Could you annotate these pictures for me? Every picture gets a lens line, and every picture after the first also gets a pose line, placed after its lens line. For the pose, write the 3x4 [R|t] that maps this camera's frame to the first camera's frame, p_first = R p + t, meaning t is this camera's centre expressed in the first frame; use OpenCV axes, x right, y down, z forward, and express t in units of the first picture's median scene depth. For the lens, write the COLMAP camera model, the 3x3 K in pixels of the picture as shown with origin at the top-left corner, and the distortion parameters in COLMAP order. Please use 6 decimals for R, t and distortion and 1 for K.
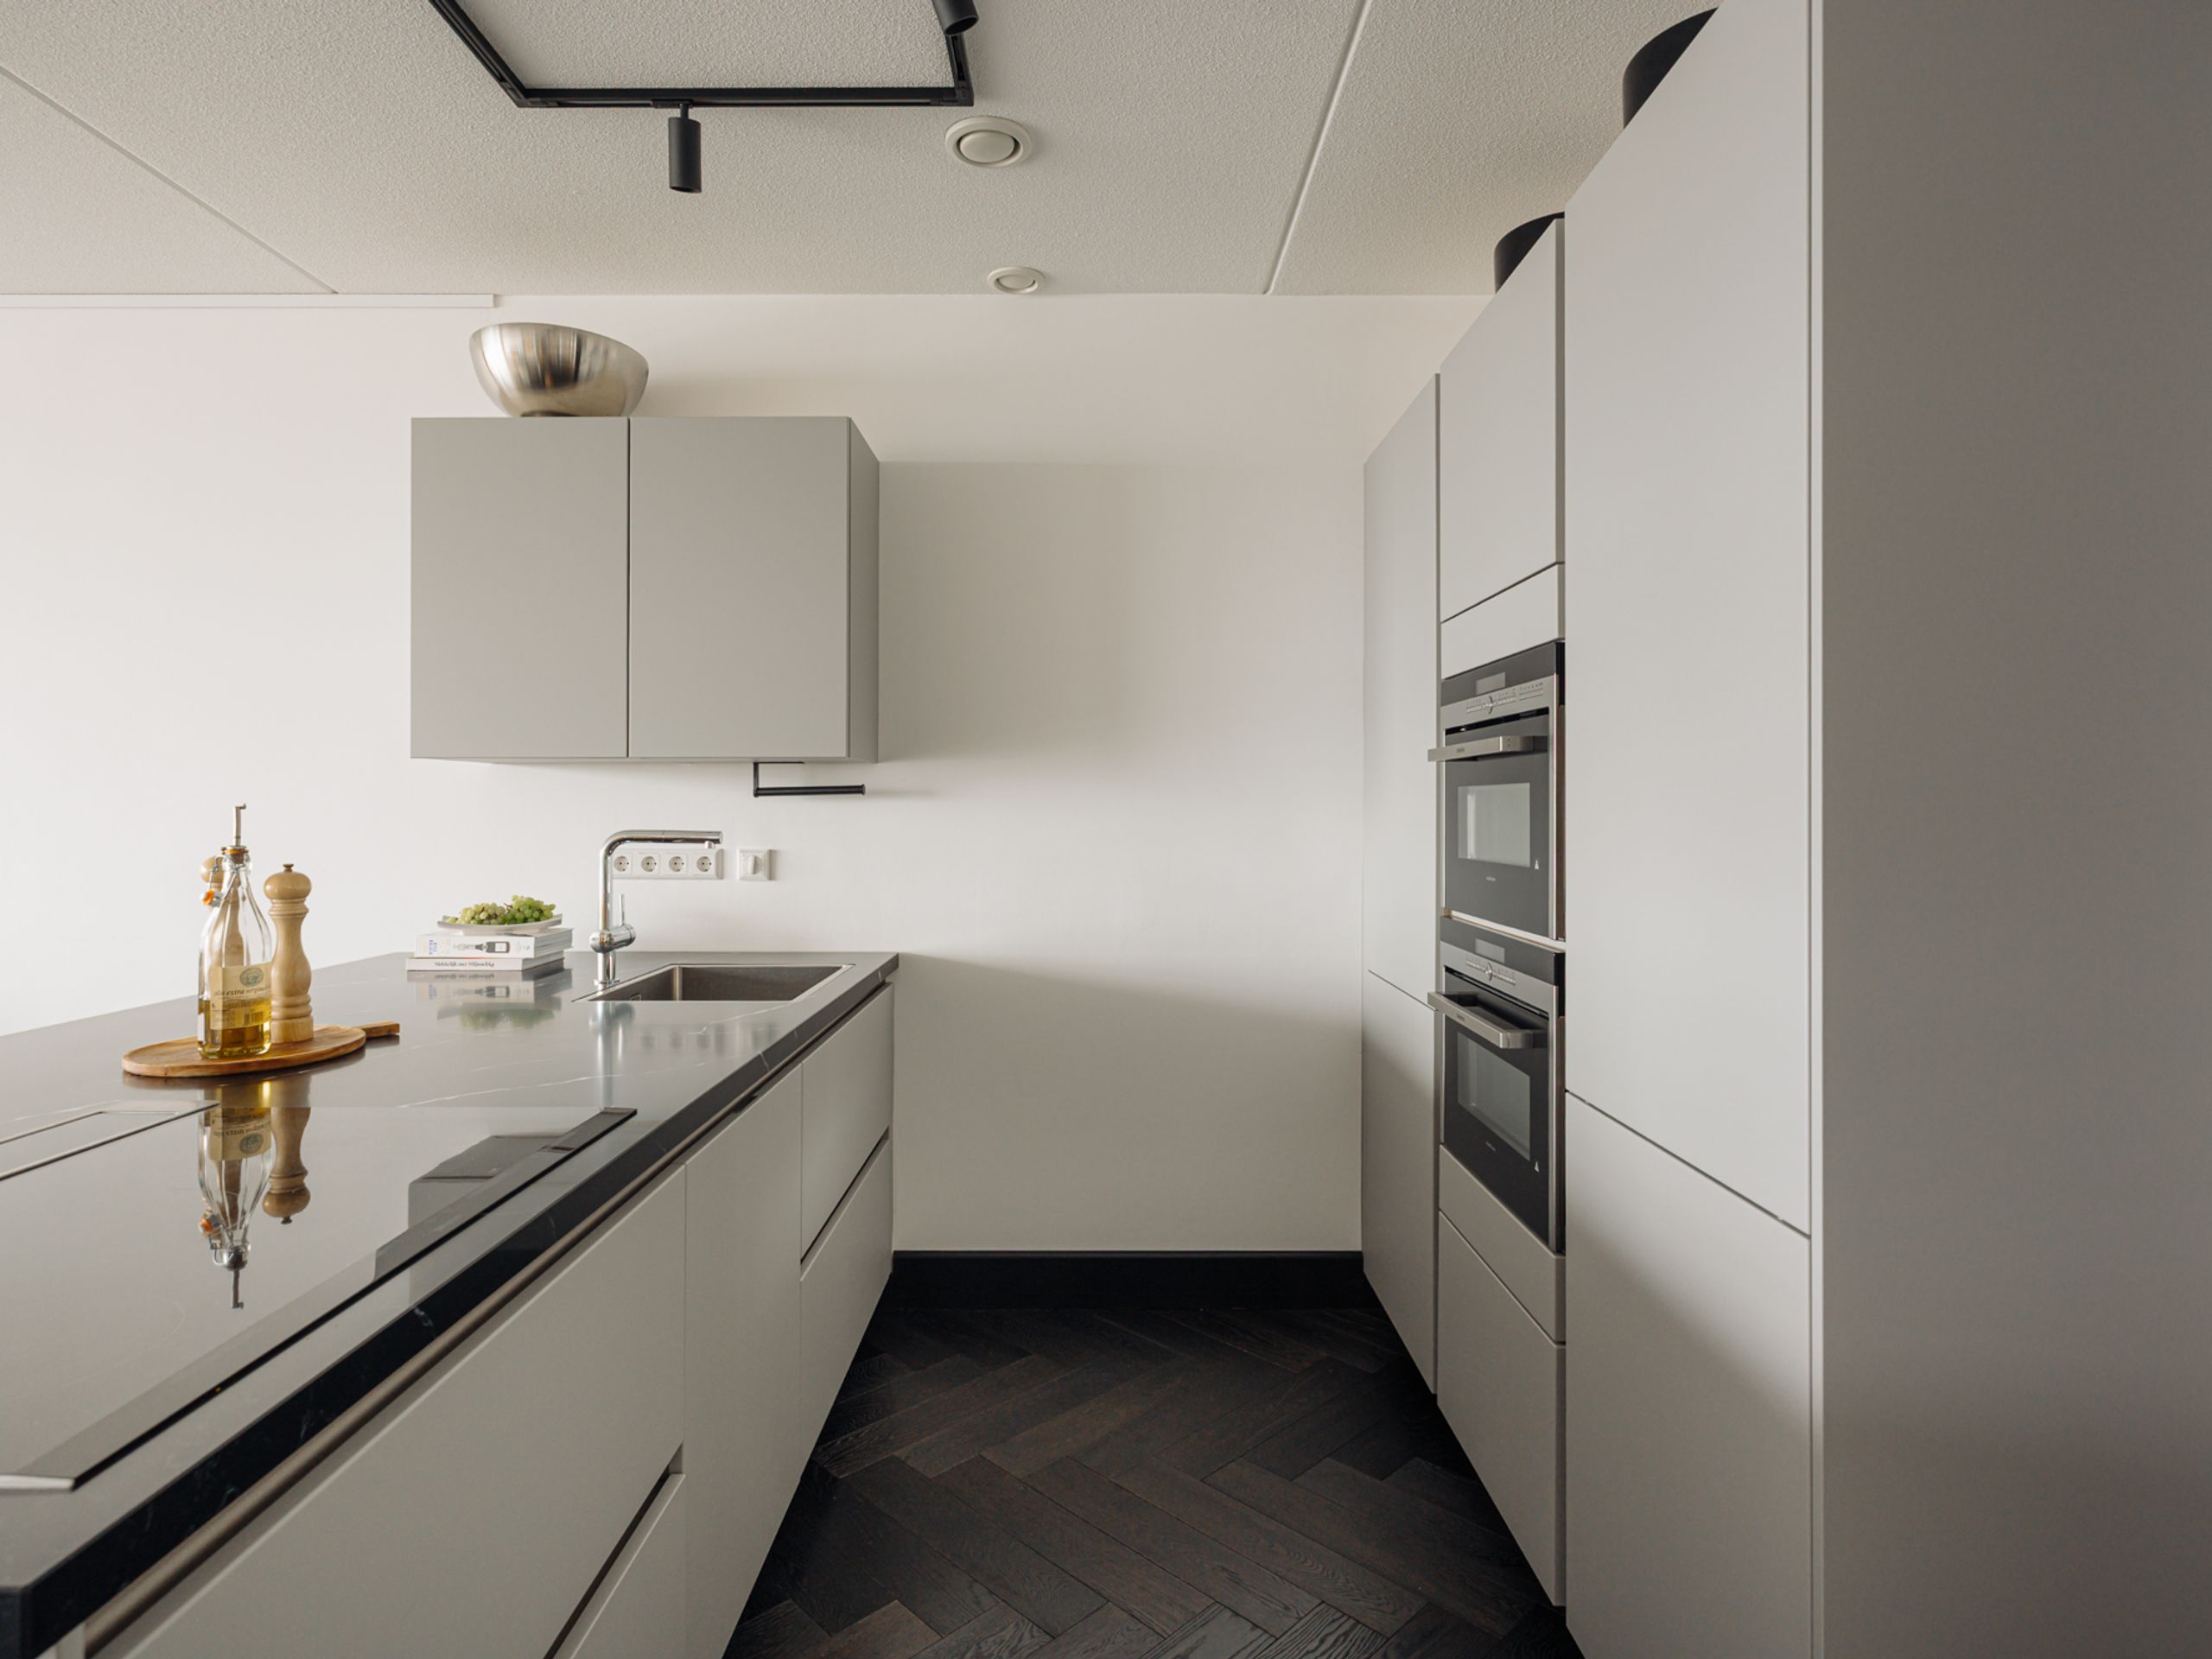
lens RADIAL K [[1168.1, 0, 1106.0], [0, 1168.1, 829.5], [0, 0, 1]] dist [-0.001131, -0.000267]
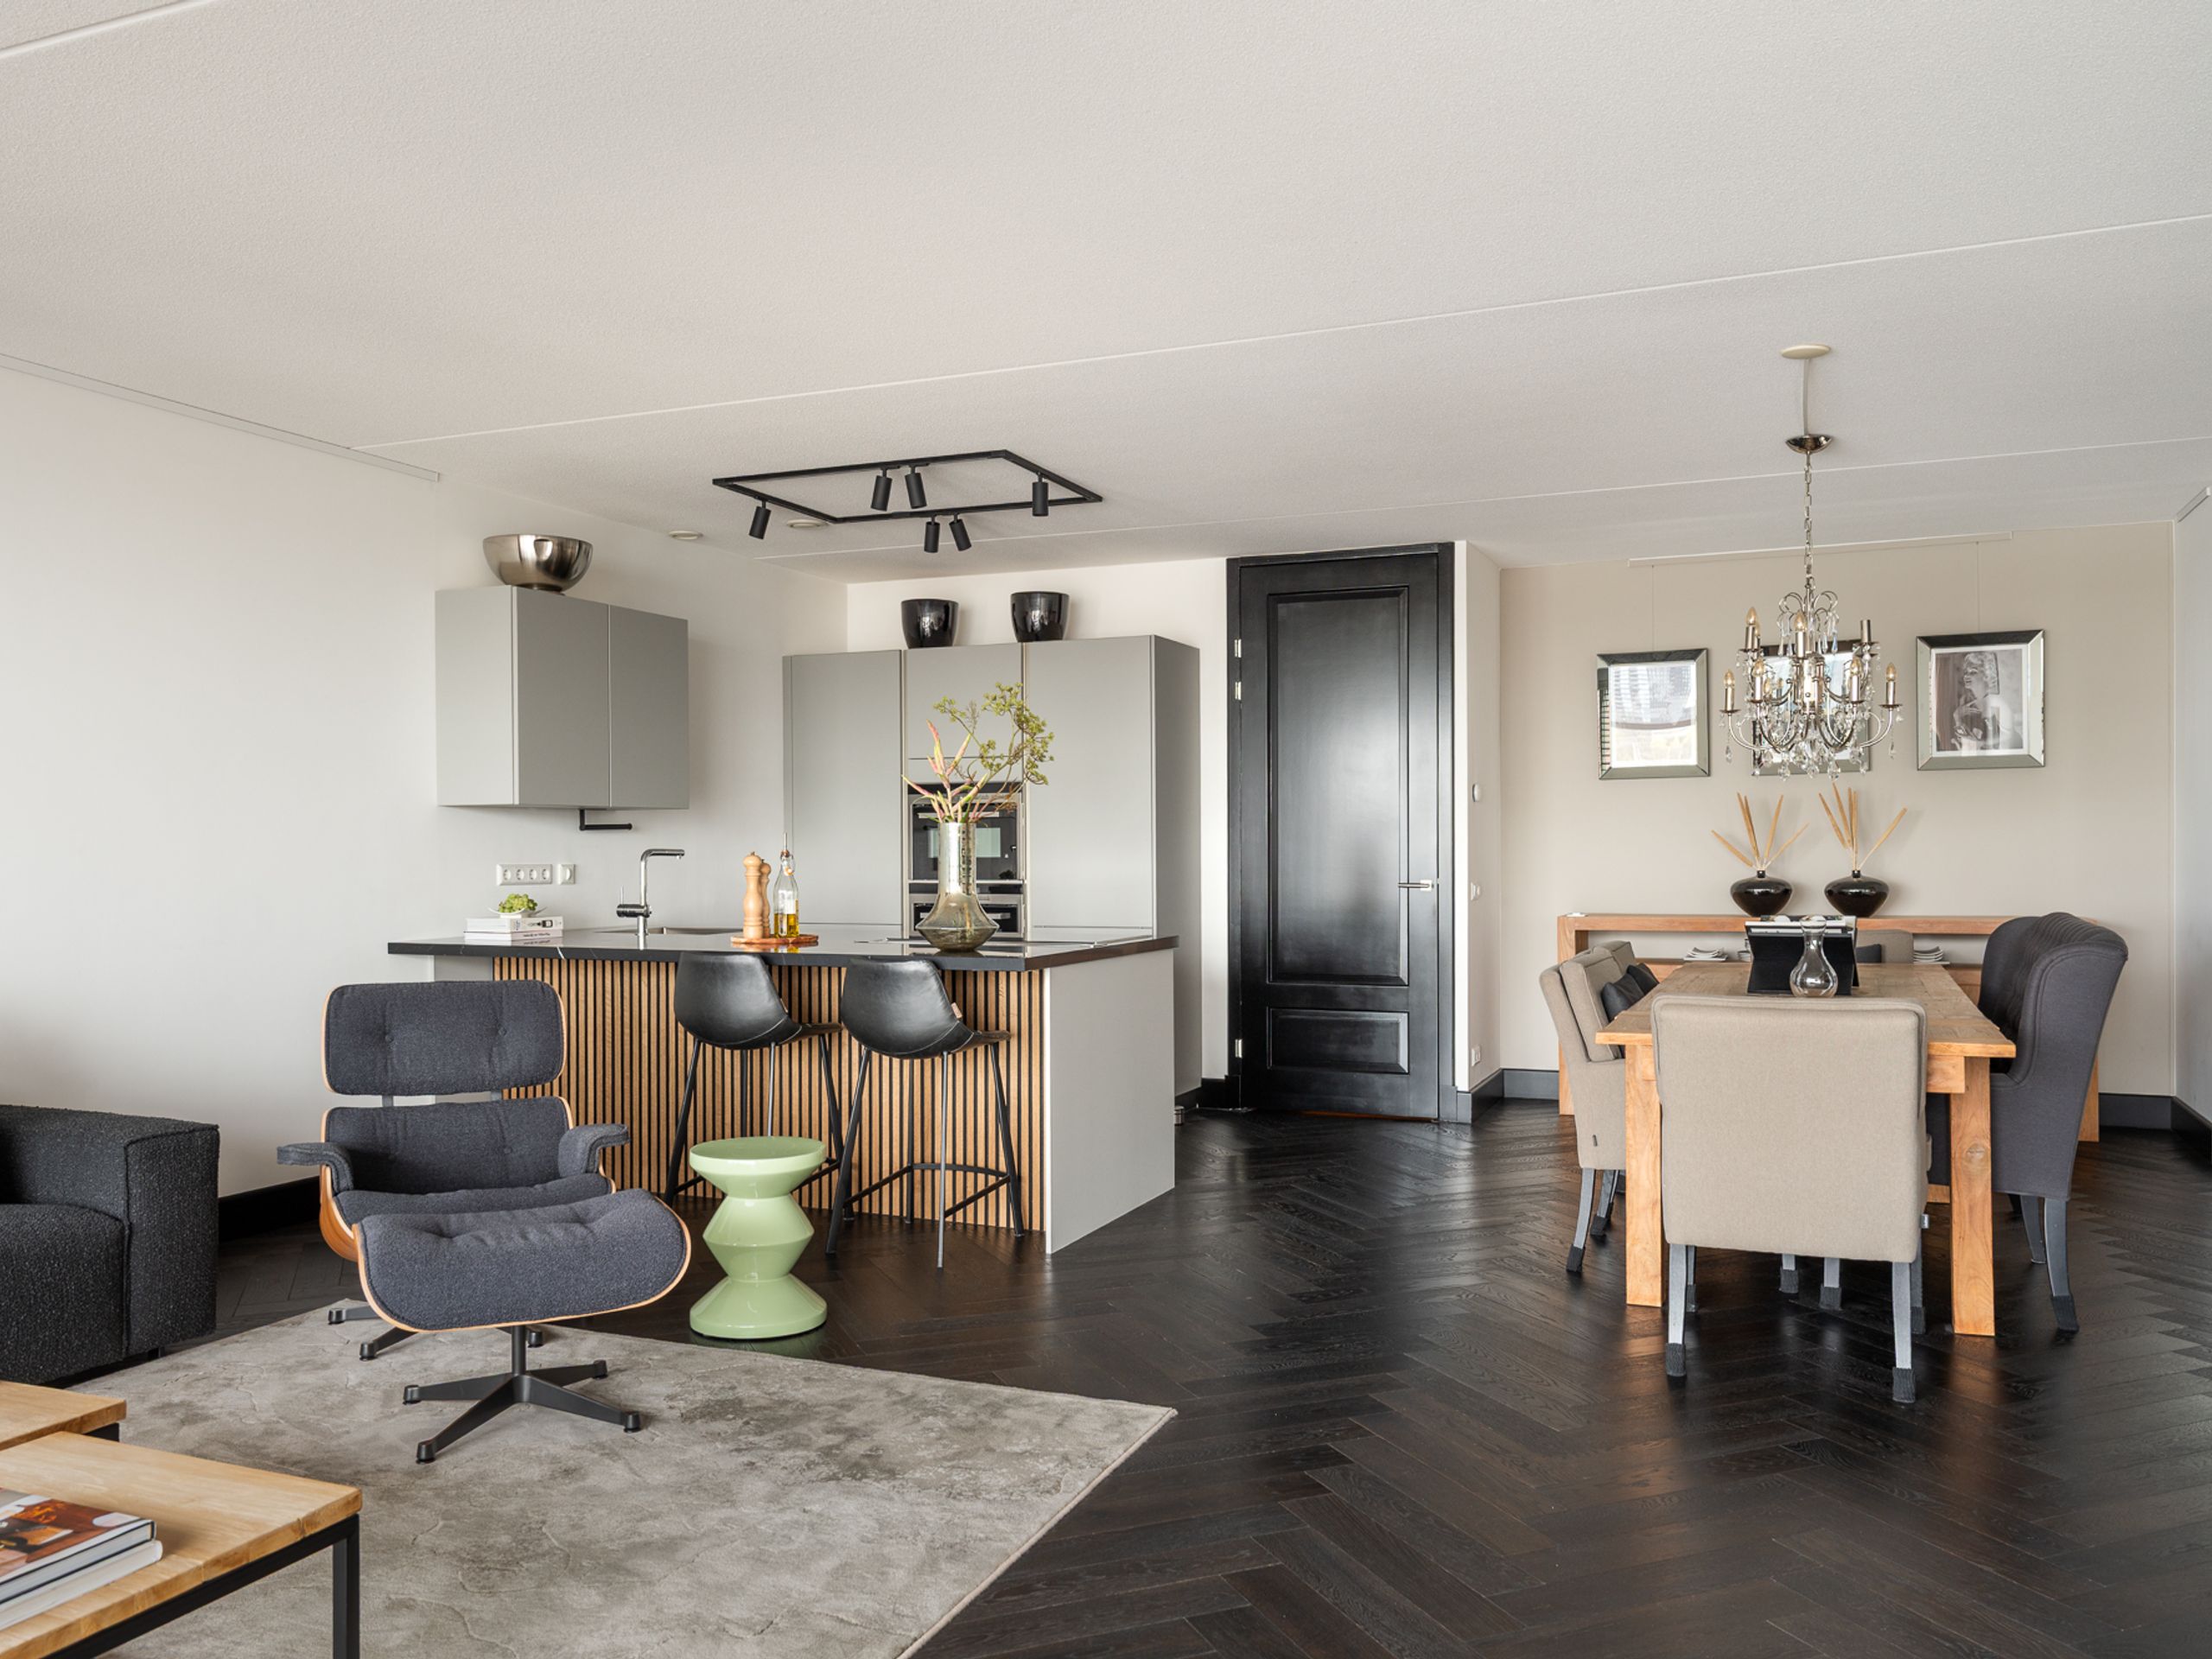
lens RADIAL K [[1686.0, 0, 1106.0], [0, 1686.0, 829.5], [0, 0, 1]] dist [-0.001983, 0.002297]
pose [[0.379843, 0.012924, 0.924961, -2.734426], [0.027076, 0.999319, -0.025083, 0.060264], [-0.924655, 0.034572, 0.379235, -0.656231]]
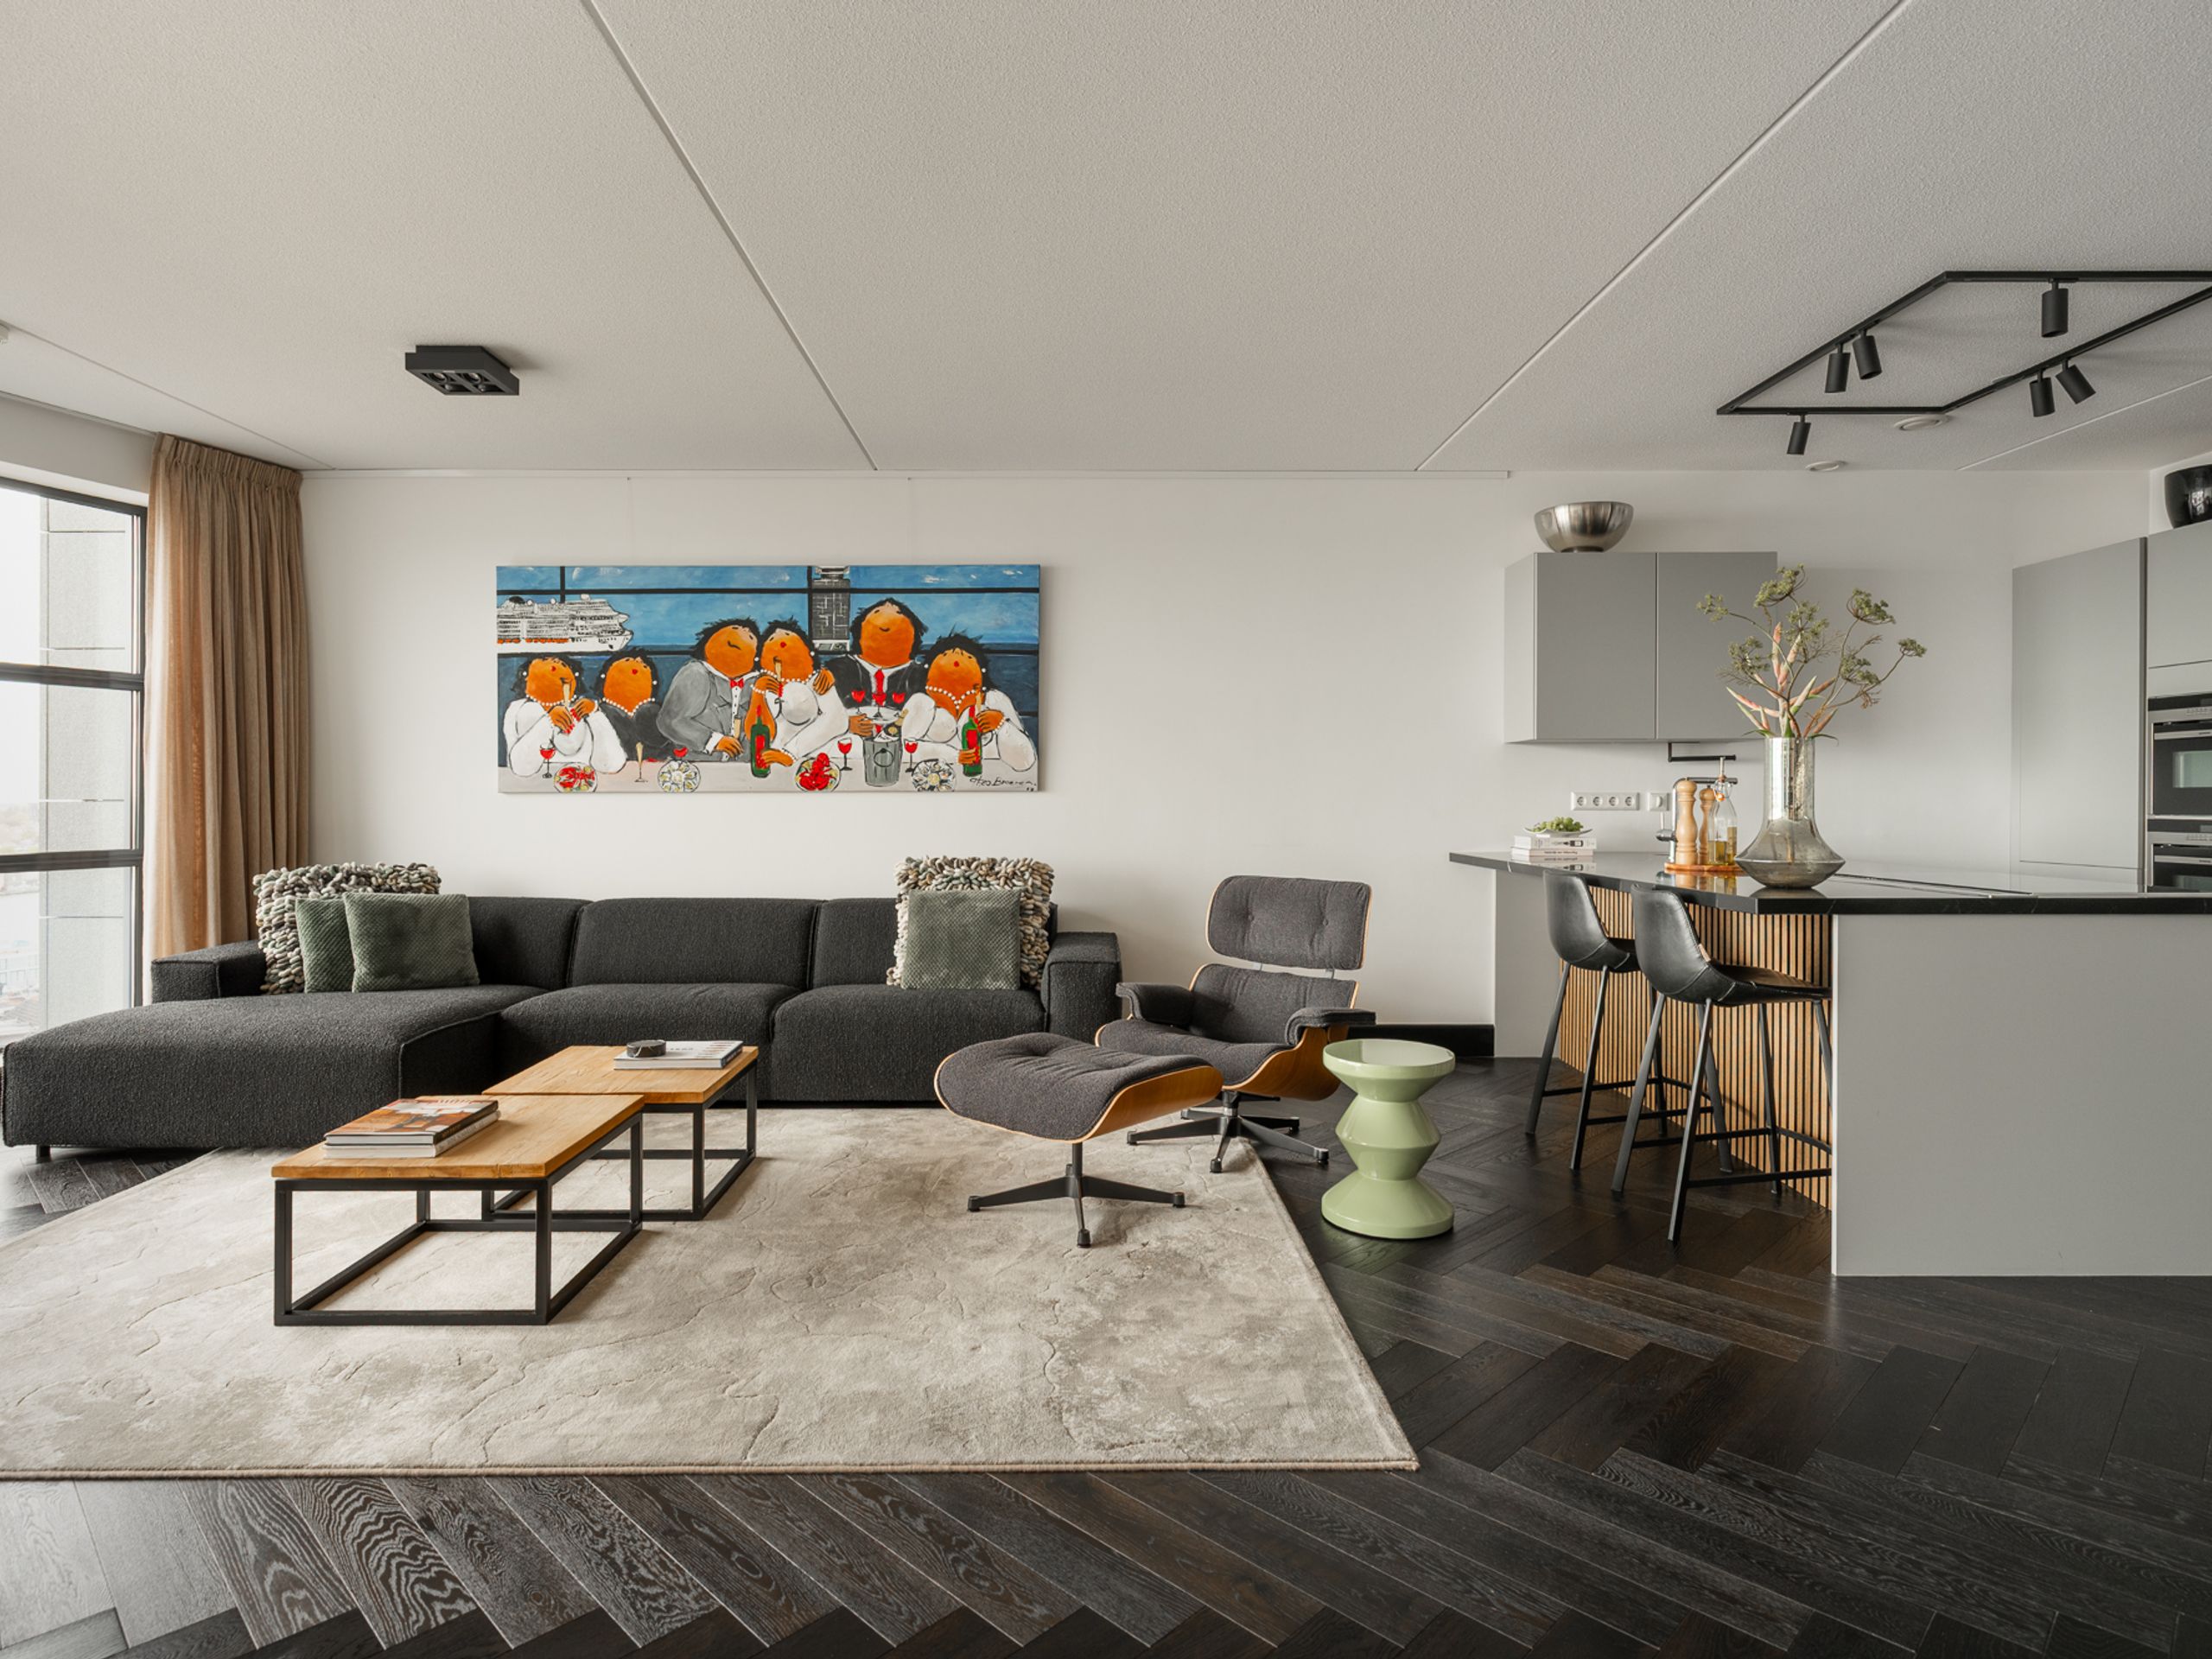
lens RADIAL K [[1219.1, 0, 1095.7], [0, 1219.1, 790.9], [0, 0, 1]] dist [0.006829, 0.000371]
pose [[0.999958, 0.002018, 0.008973, -1.493307], [-0.001715, 0.999433, -0.033633, 0.098612], [-0.009036, 0.033616, 0.999394, -1.016515]]
